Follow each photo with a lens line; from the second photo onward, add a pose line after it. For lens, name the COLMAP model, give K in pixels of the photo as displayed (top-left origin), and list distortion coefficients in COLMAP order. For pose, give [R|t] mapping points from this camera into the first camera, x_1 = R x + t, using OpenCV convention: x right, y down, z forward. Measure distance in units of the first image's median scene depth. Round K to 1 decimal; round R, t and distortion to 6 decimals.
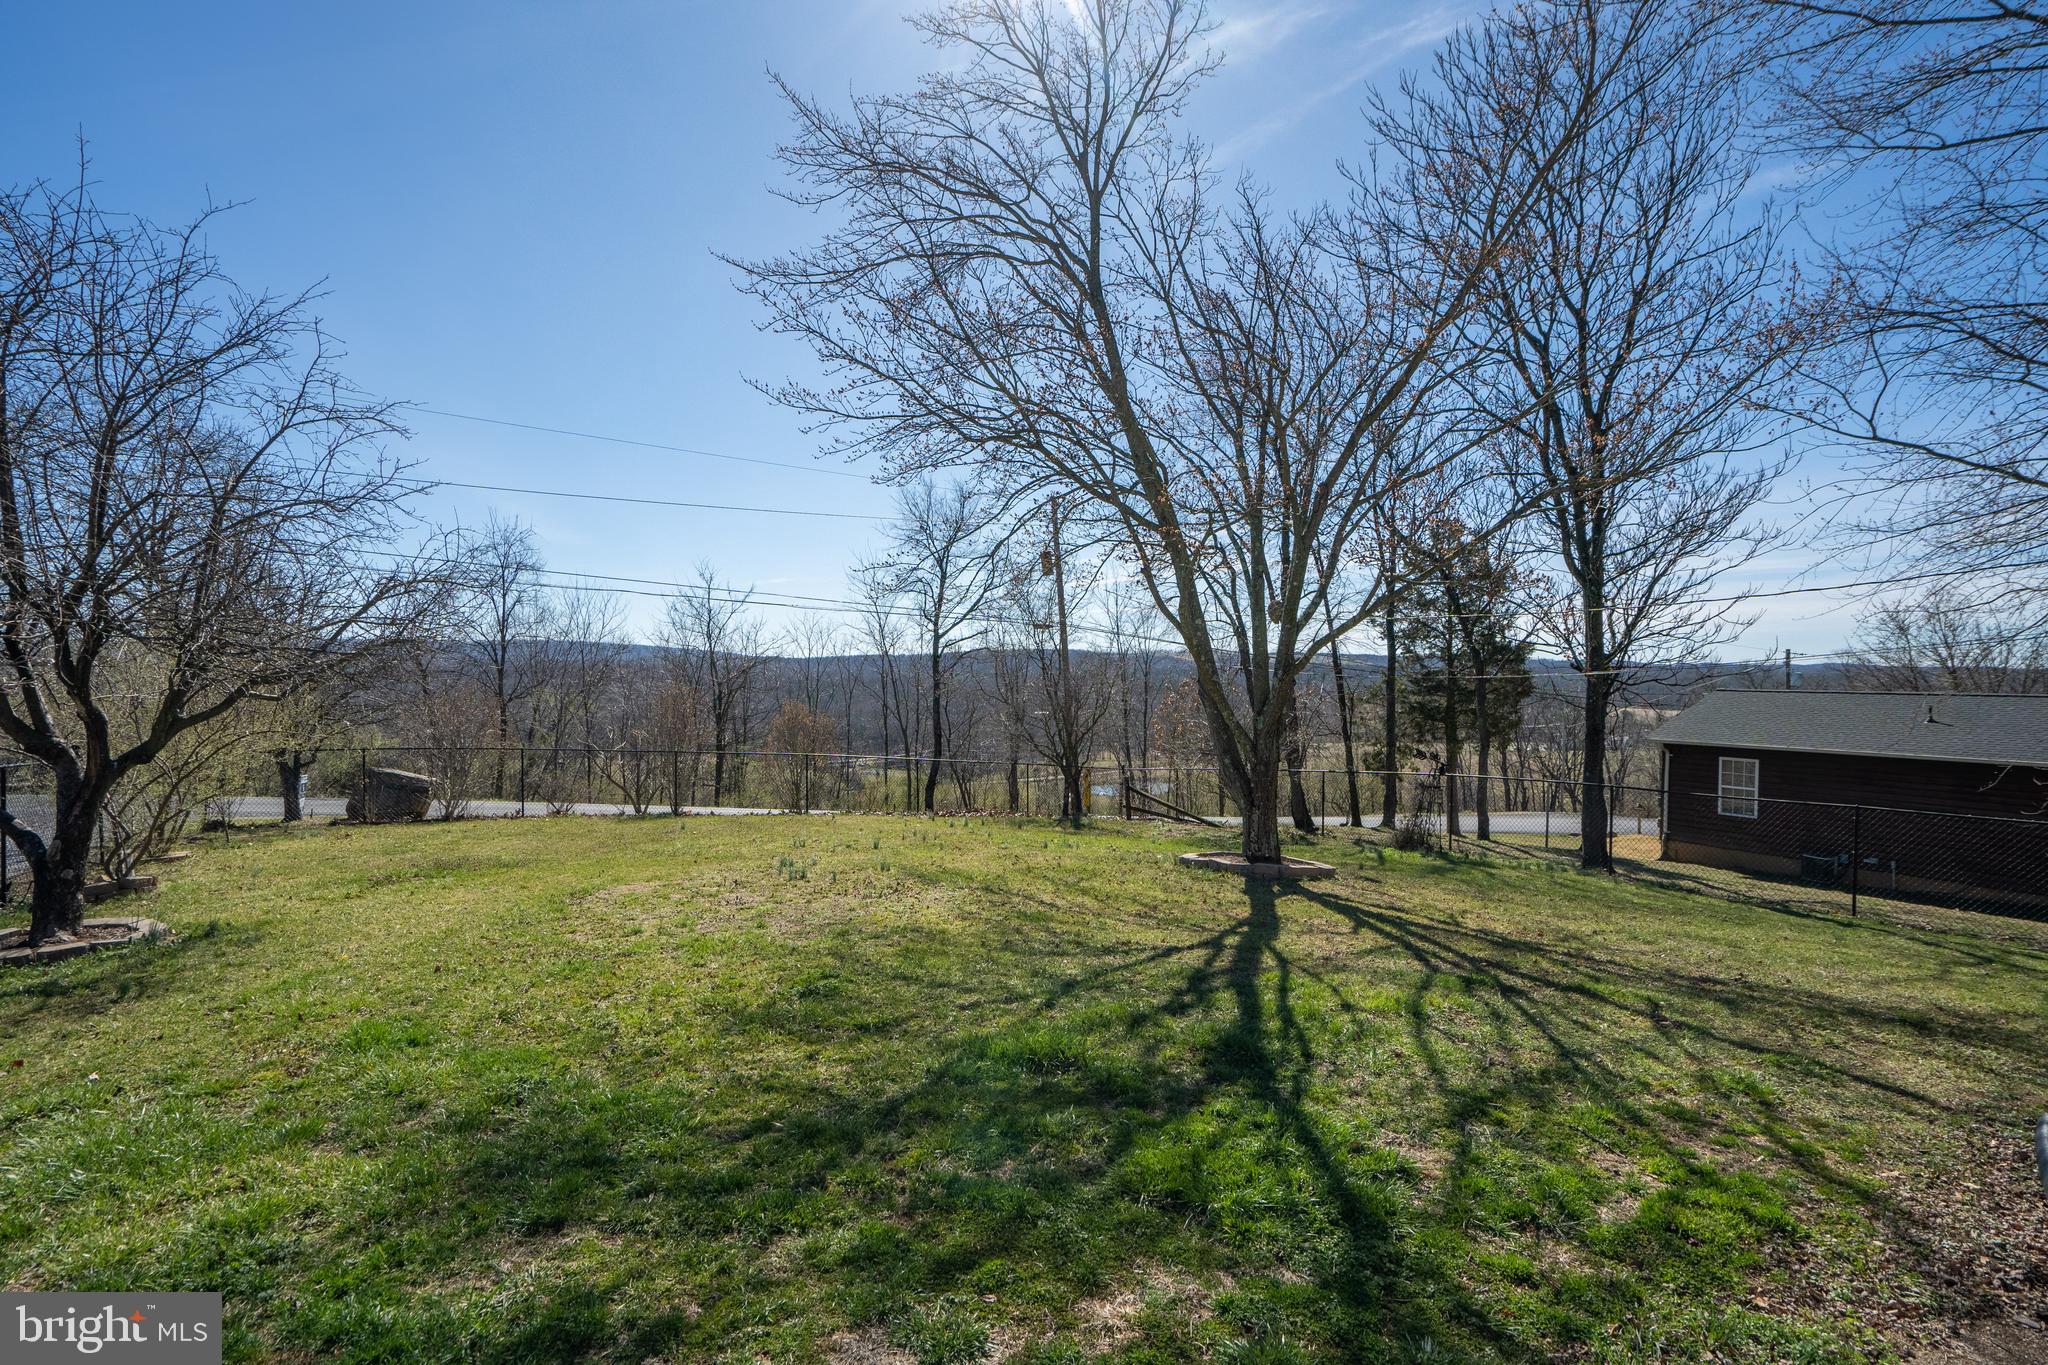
lens RADIAL K [[953.9, 0, 1022.3], [0, 953.9, 661.1], [0, 0, 1]] dist [0.000475, 0.000043]
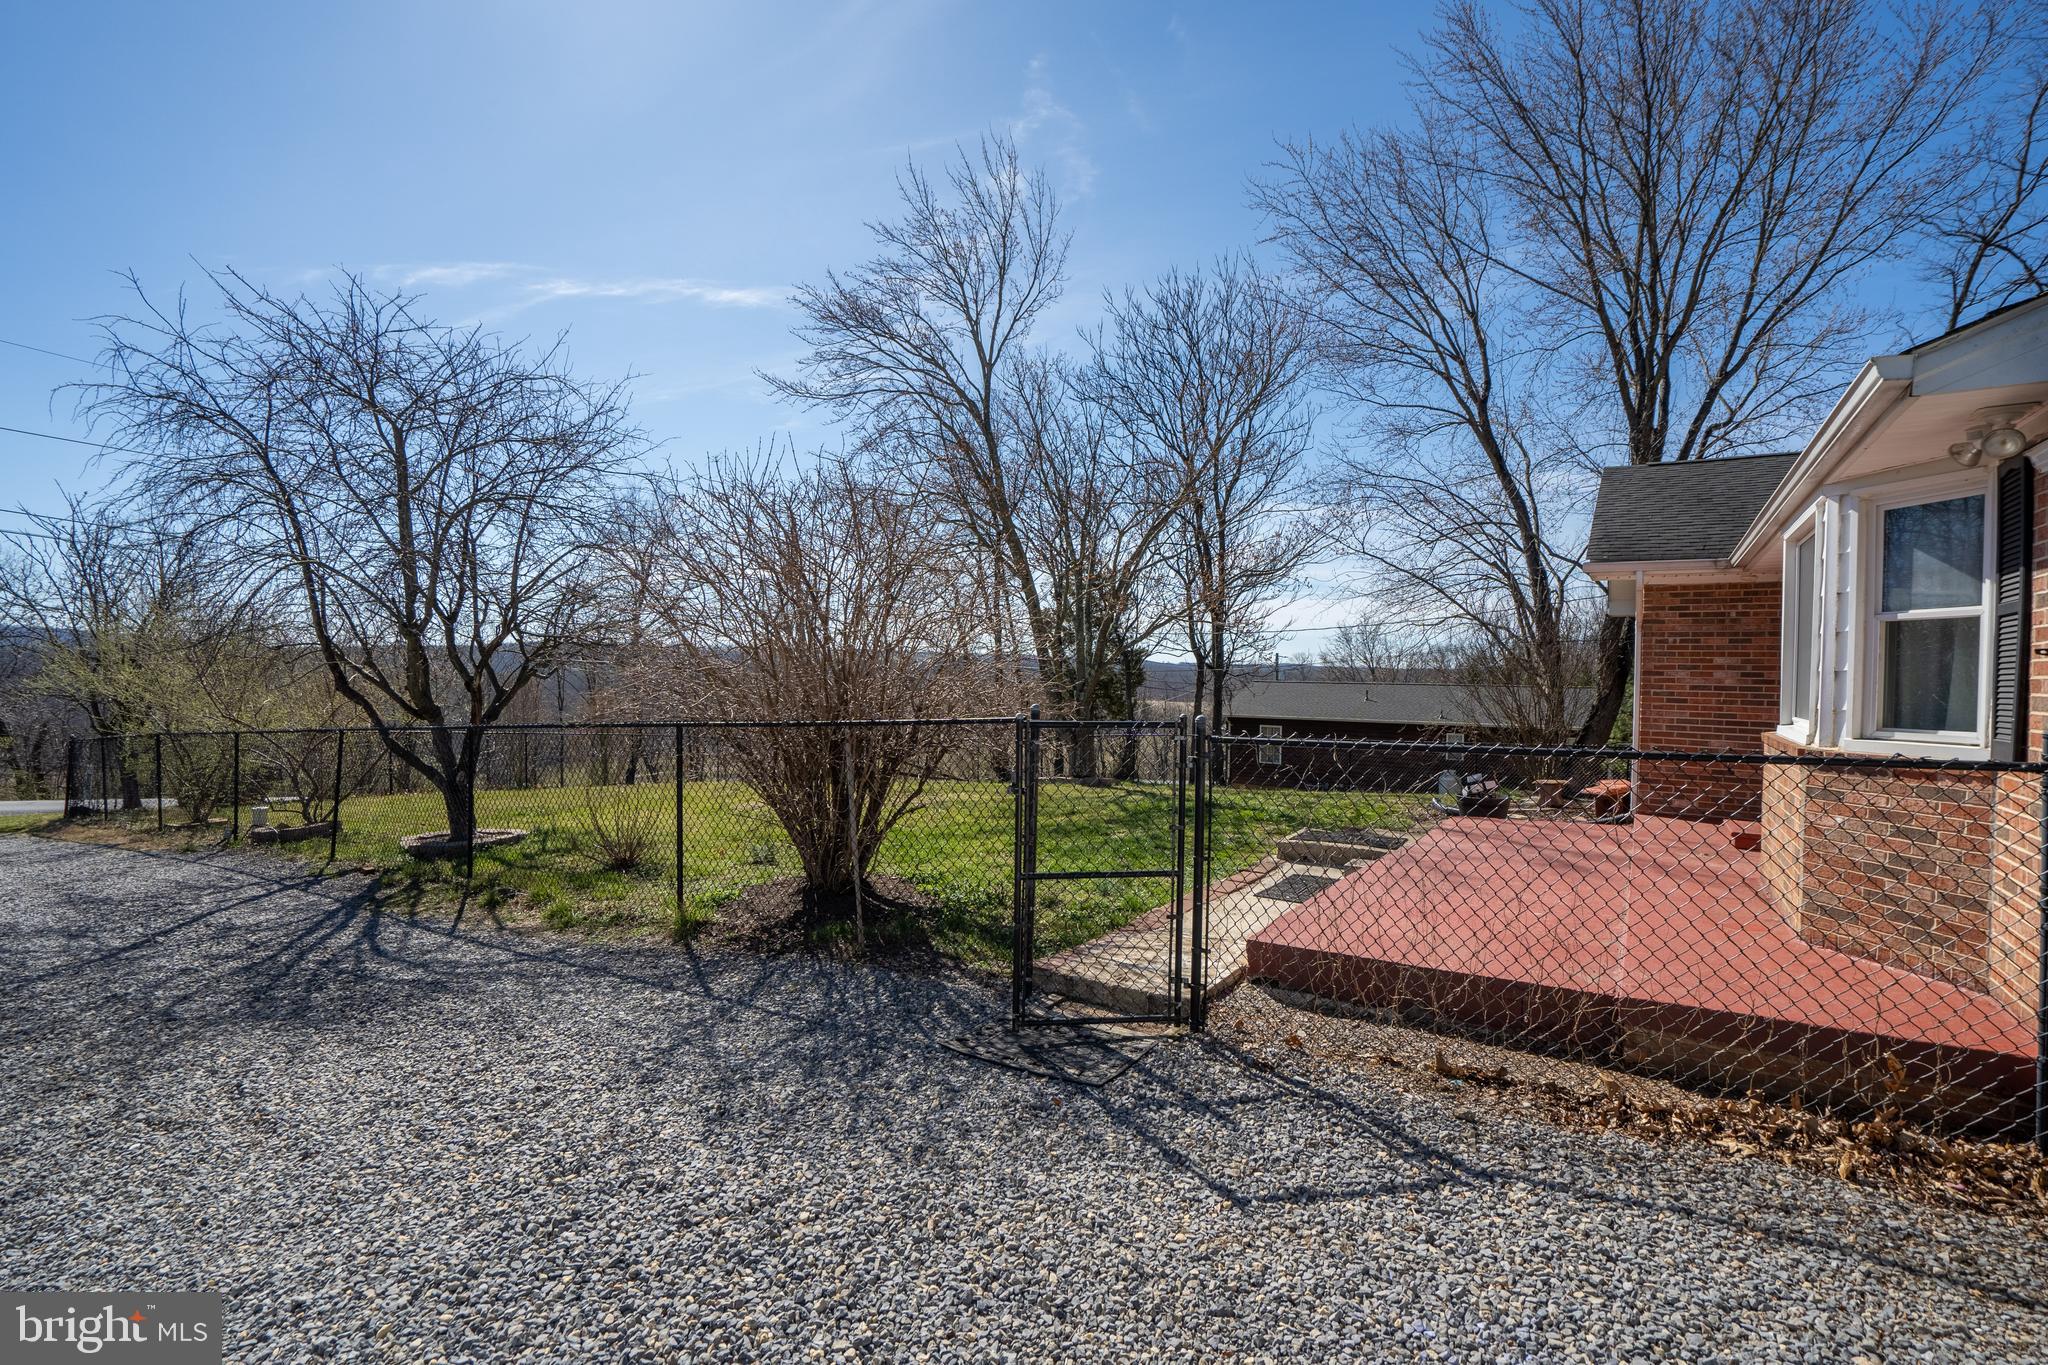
lens RADIAL K [[953.9, 0, 1022.3], [0, 953.9, 661.1], [0, 0, 1]] dist [0.000475, 0.000043]
pose [[0.904861, 0.009773, 0.425594, -0.351713], [-0.011985, 0.999925, 0.002521, -0.000993], [-0.425538, -0.007382, 0.904911, -0.295564]]
